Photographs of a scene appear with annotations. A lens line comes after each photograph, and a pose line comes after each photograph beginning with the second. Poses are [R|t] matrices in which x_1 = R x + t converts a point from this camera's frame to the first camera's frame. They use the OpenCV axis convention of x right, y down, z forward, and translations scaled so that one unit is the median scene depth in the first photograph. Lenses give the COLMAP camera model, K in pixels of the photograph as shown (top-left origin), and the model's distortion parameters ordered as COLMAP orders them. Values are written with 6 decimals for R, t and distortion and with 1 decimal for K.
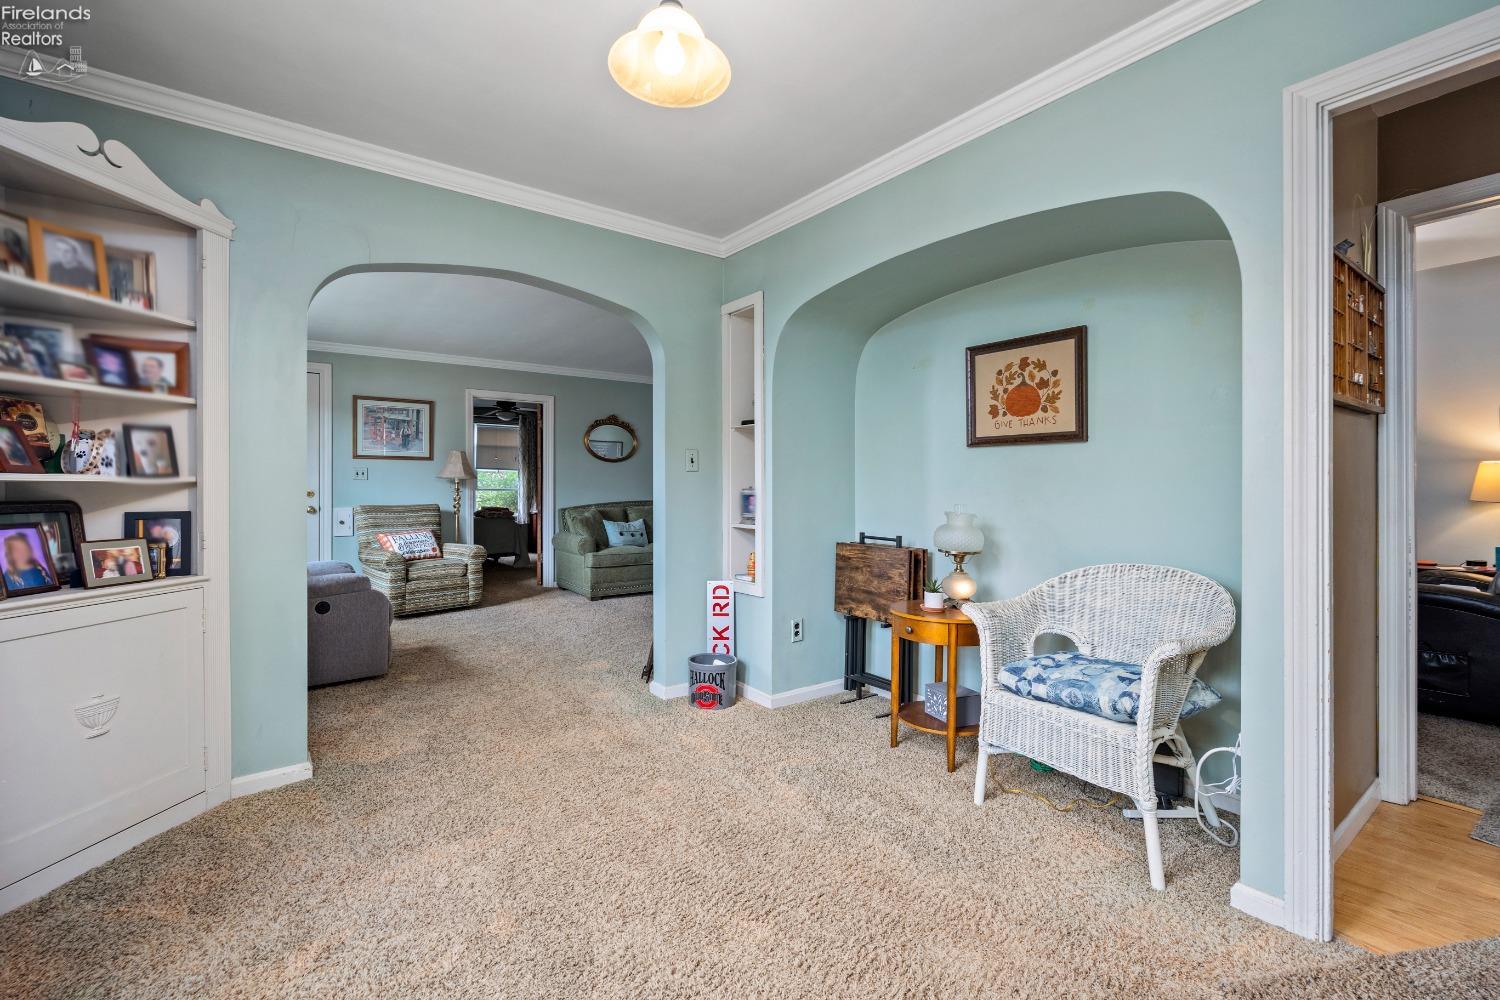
lens RADIAL K [[678.4, 0, 772.5], [0, 678.4, 485.9], [0, 0, 1]] dist [-0.001533, -0.000030]
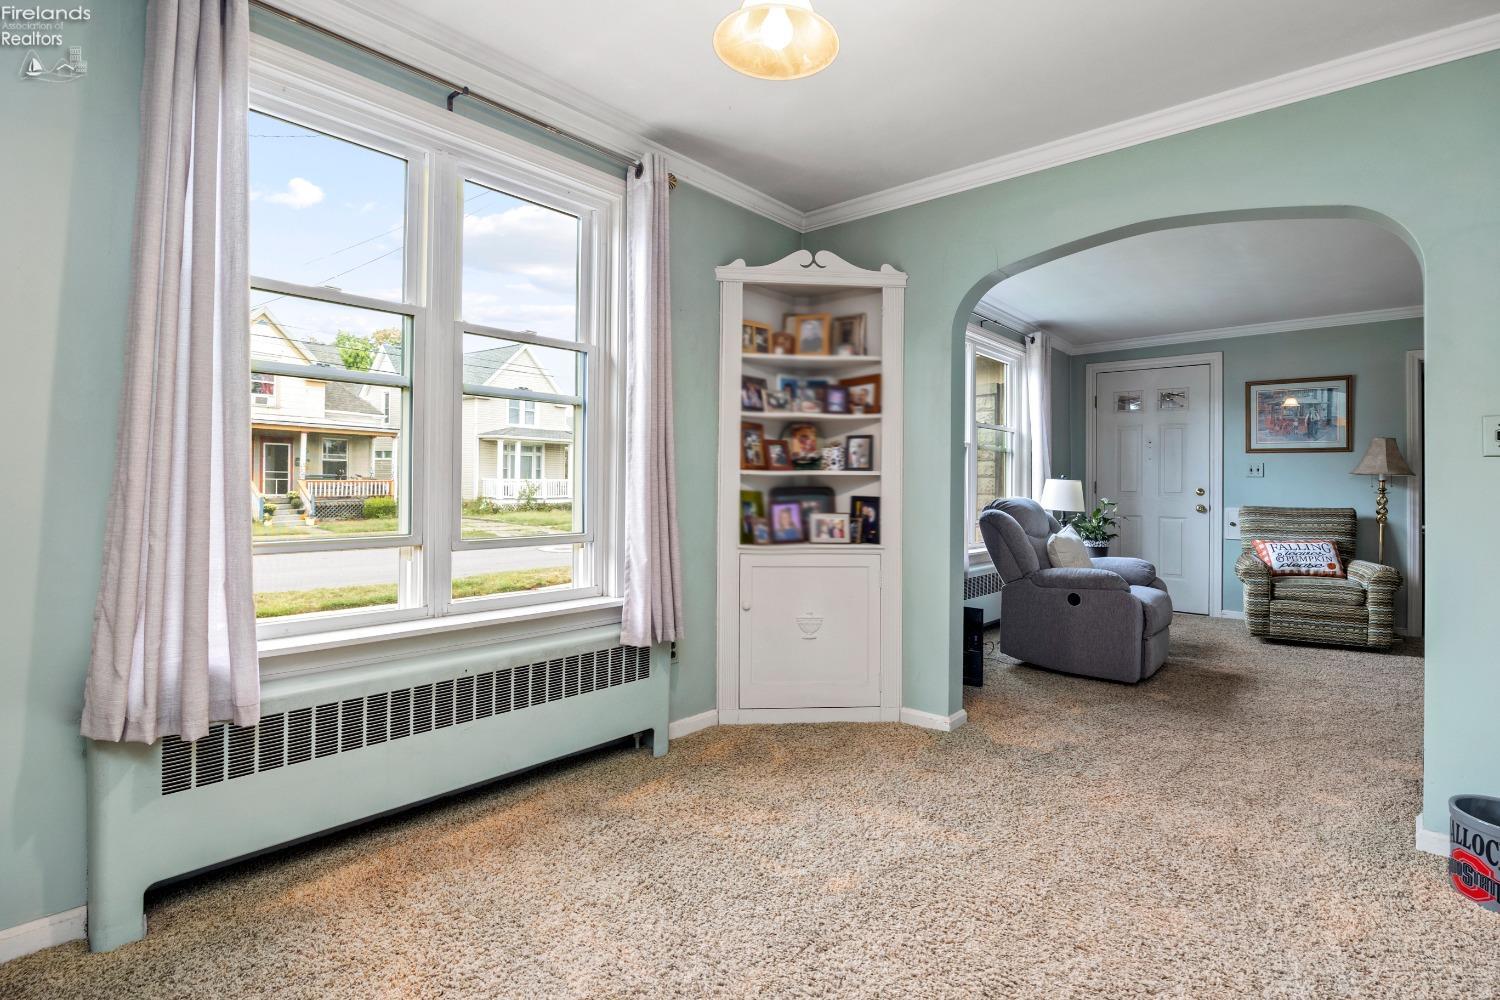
lens RADIAL K [[734.6, 0, 749.1], [0, 734.6, 471.3], [0, 0, 1]] dist [-0.002863, 0.000025]
pose [[0.173806, -0.010719, -0.984722, 0.237801], [-0.011277, 0.999854, -0.012874, 0.003737], [0.984715, 0.013343, 0.173660, 0.212135]]
